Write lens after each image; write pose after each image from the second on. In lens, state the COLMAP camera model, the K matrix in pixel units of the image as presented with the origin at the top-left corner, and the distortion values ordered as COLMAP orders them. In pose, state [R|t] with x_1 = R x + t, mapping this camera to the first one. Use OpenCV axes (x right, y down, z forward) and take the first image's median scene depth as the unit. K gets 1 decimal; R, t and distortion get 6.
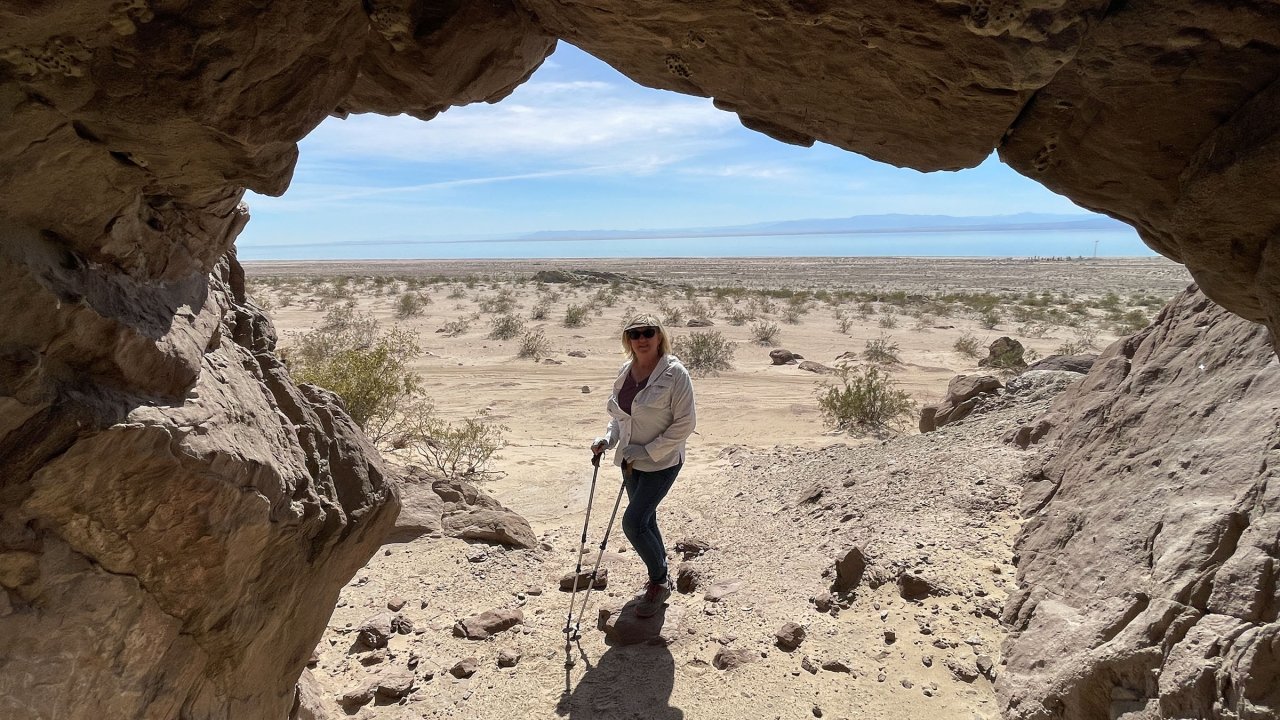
lens RADIAL K [[1092.7, 0, 640.0], [0, 1092.7, 360.0], [0, 0, 1]] dist [0.000075, -0.002056]
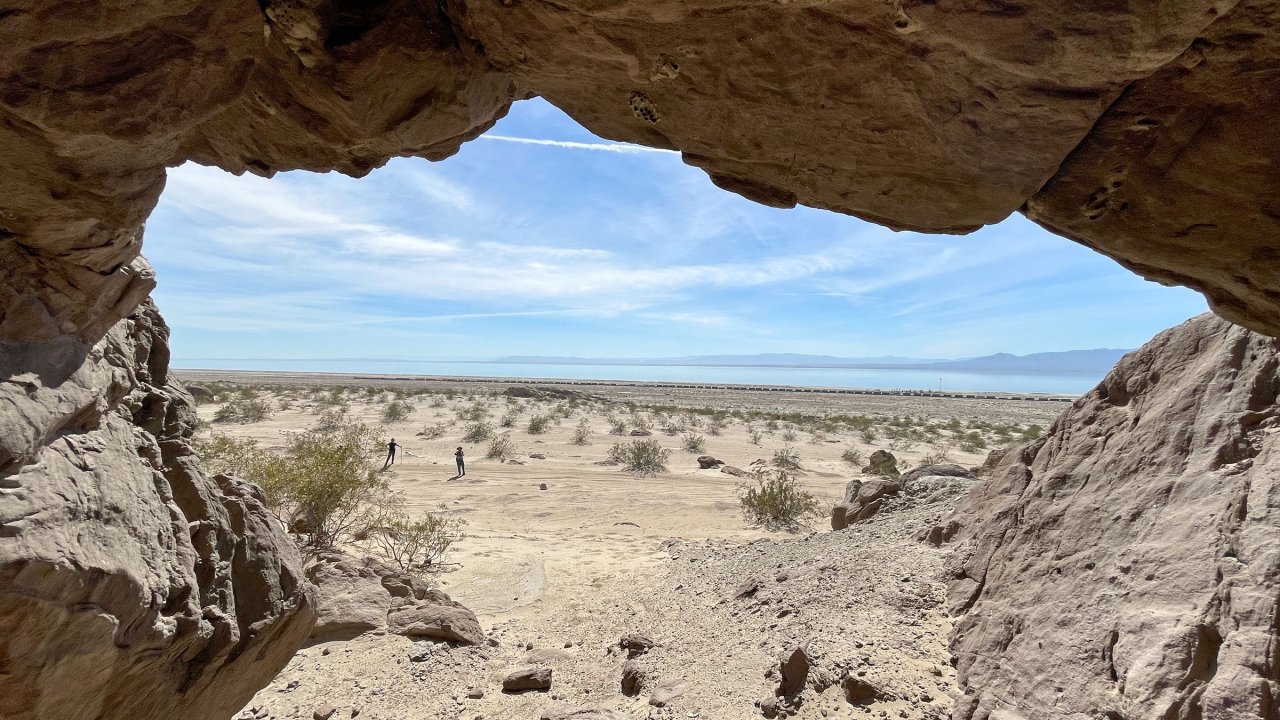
lens RADIAL K [[800.5, 0, 654.7], [0, 800.5, 361.7], [0, 0, 1]] dist [-0.002234, -0.001114]
pose [[0.996716, 0.027380, 0.076206, 0.000363], [-0.017263, 0.991315, -0.130374, 0.007935], [-0.079114, 0.128630, 0.988532, 0.252861]]
